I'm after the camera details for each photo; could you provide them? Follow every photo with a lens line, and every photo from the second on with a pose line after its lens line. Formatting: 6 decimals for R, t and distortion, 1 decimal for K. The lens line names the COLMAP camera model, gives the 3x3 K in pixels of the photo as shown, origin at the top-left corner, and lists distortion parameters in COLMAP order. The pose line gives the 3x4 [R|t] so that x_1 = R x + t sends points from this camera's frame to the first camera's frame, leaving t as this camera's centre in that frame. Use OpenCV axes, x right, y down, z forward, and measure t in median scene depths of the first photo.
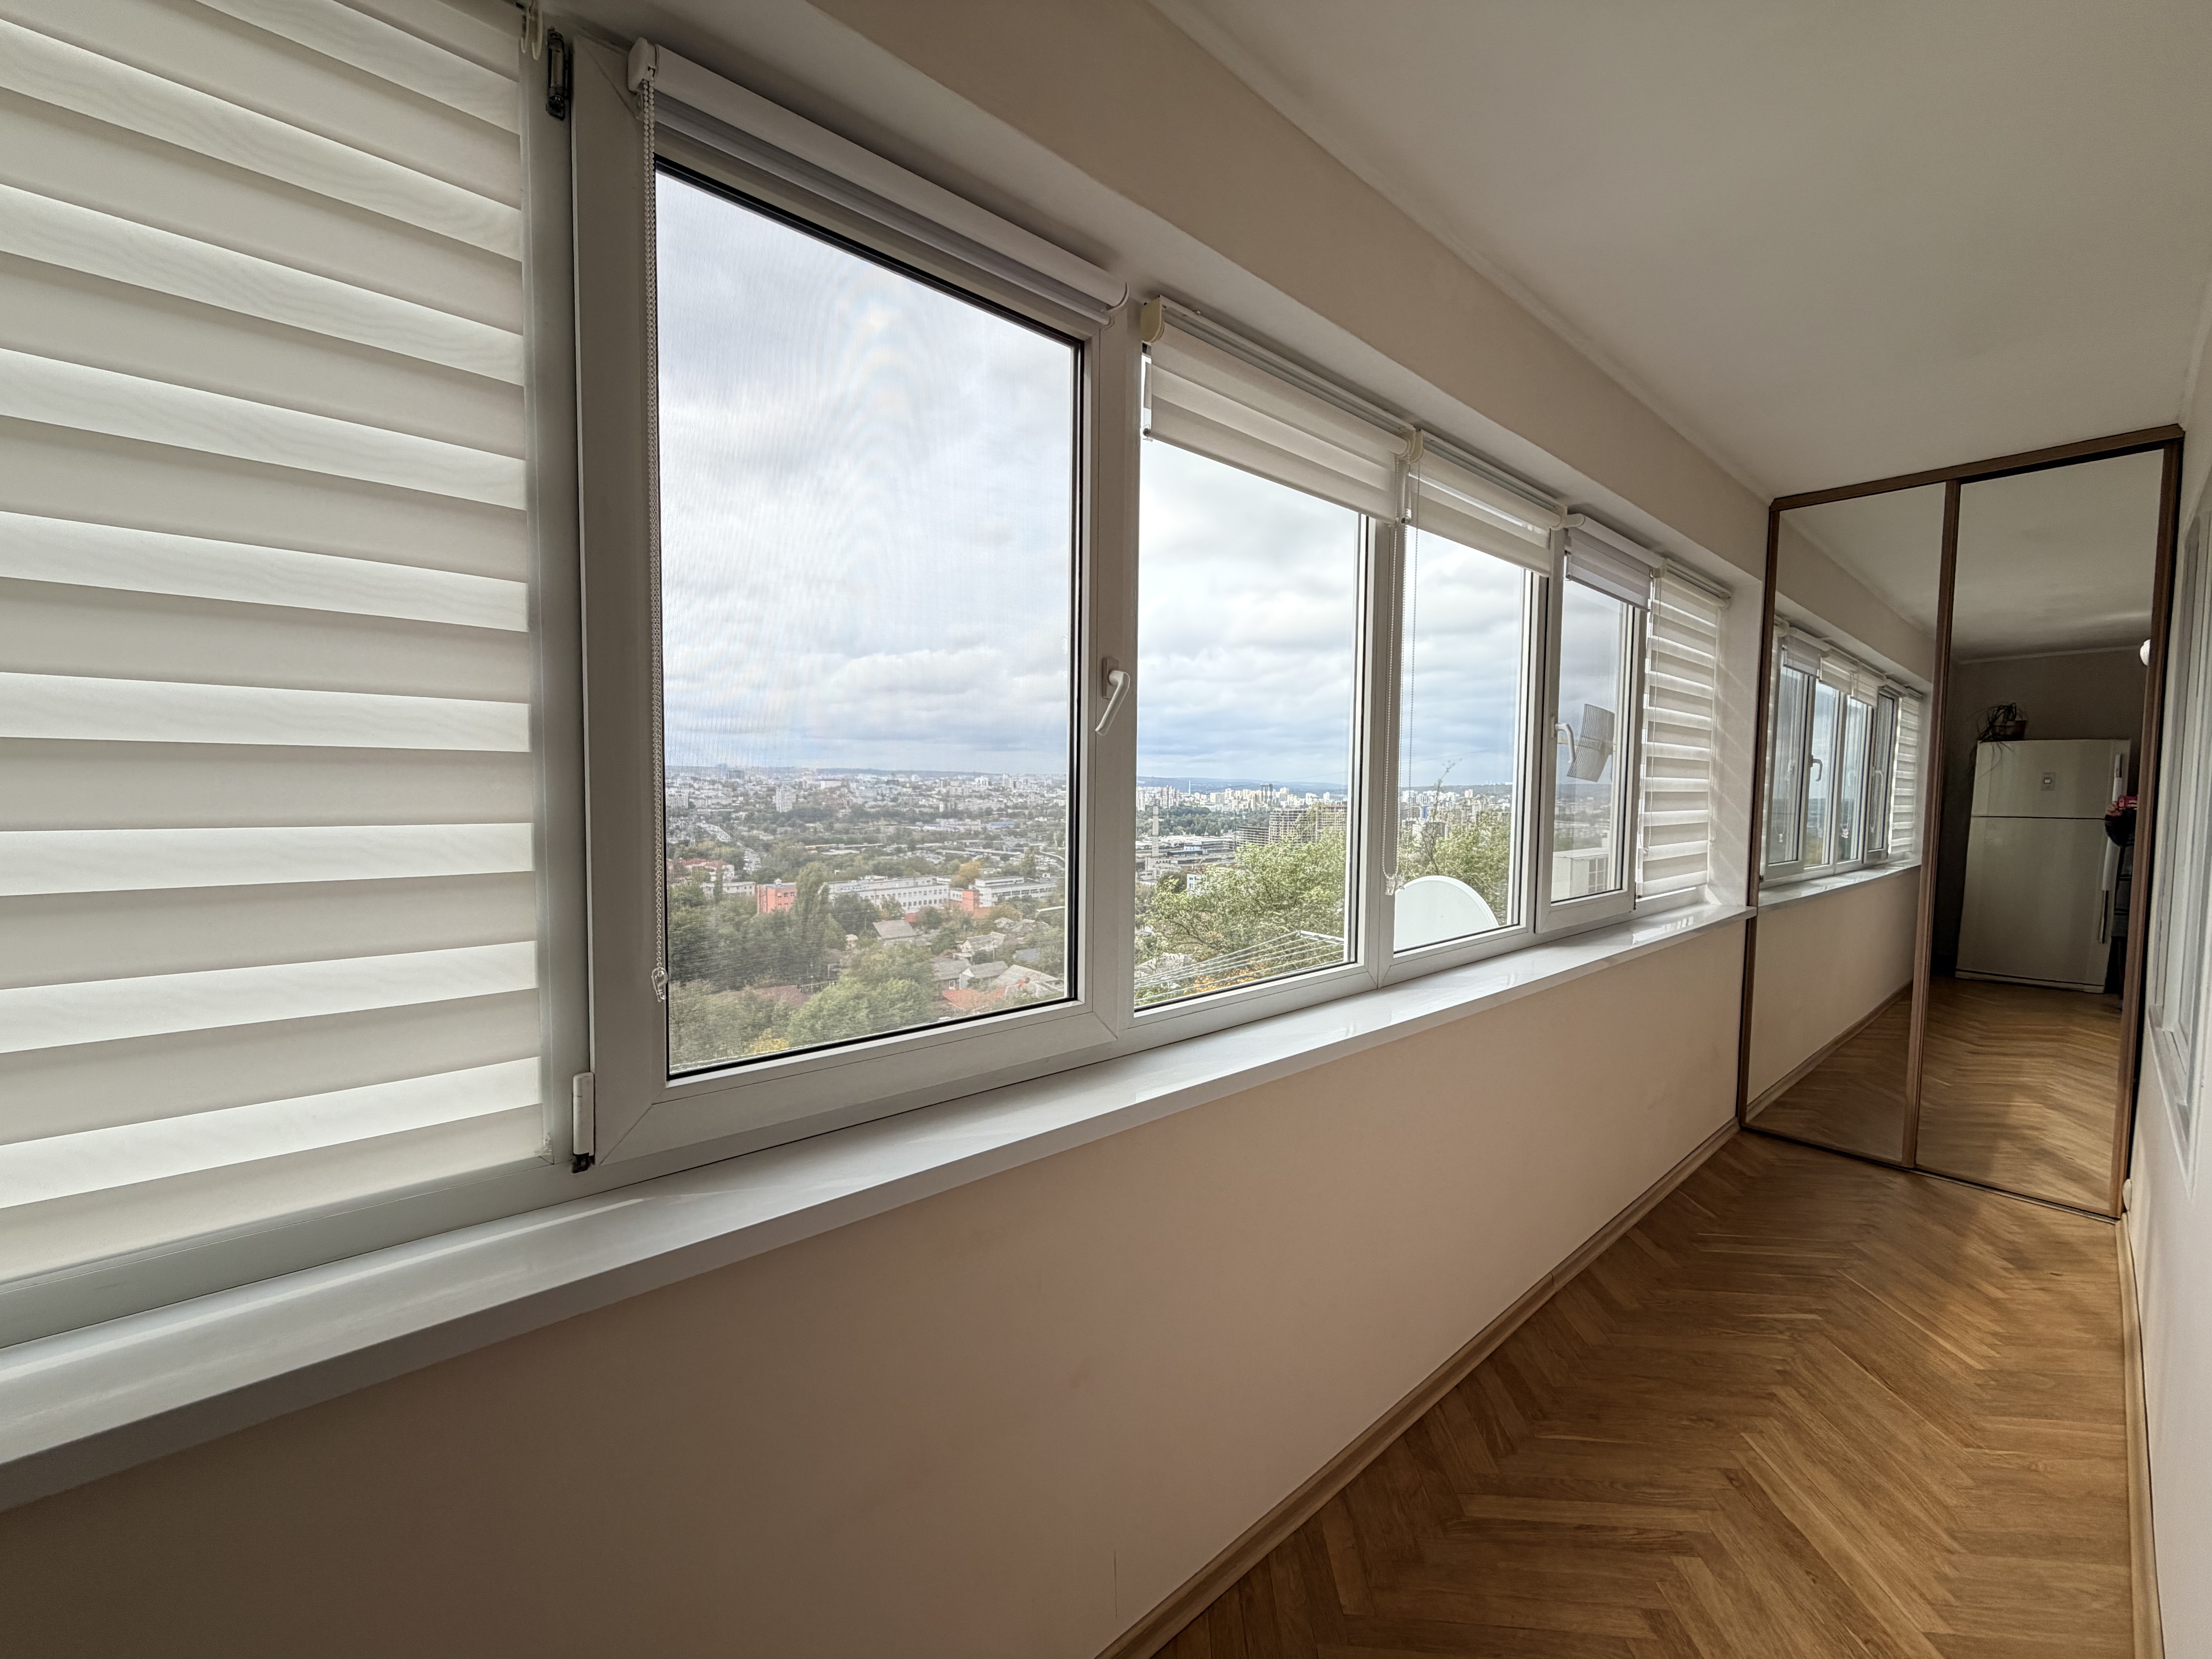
lens RADIAL K [[879.7, 0, 1112.7], [0, 879.7, 830.1], [0, 0, 1]] dist [-0.000474, 0.000102]
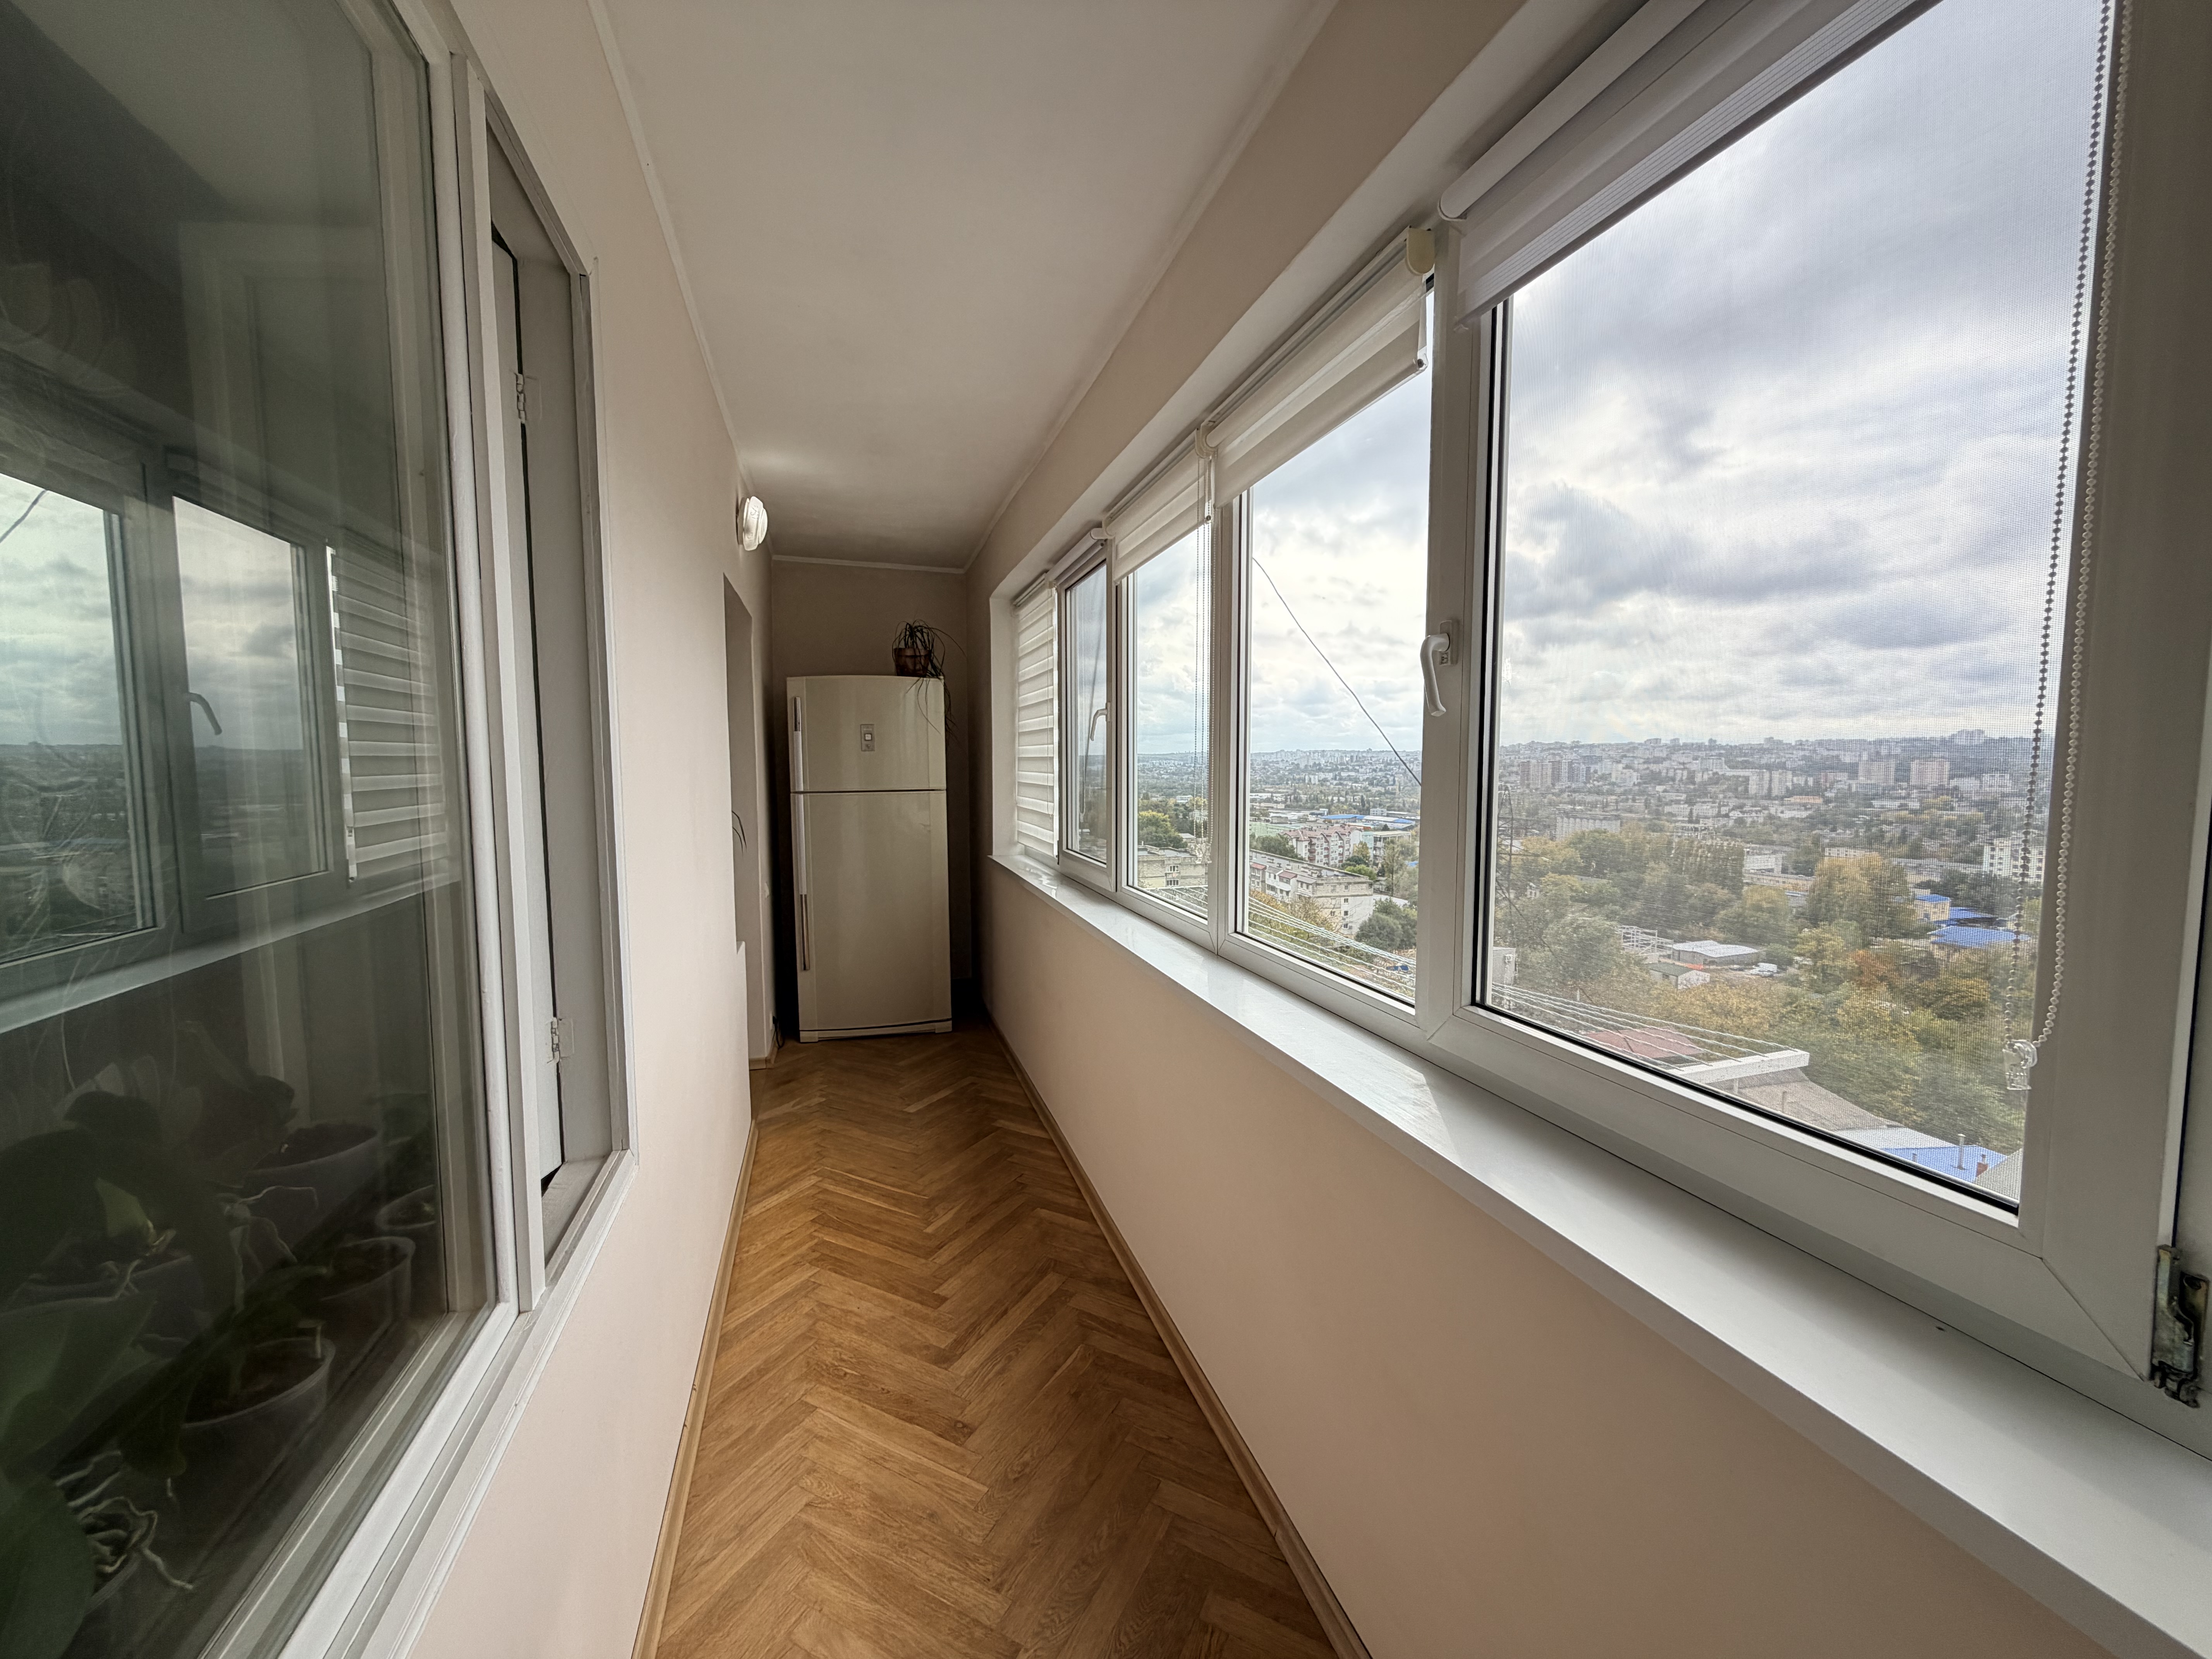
lens RADIAL K [[879.7, 0, 1109.5], [0, 879.7, 830.4], [0, 0, 1]] dist [-0.000474, 0.000102]
pose [[-0.420420, 0.054790, -0.905674, 1.568665], [-0.055278, 0.994774, 0.085841, -0.075025], [0.905644, 0.086153, -0.415194, 1.555324]]
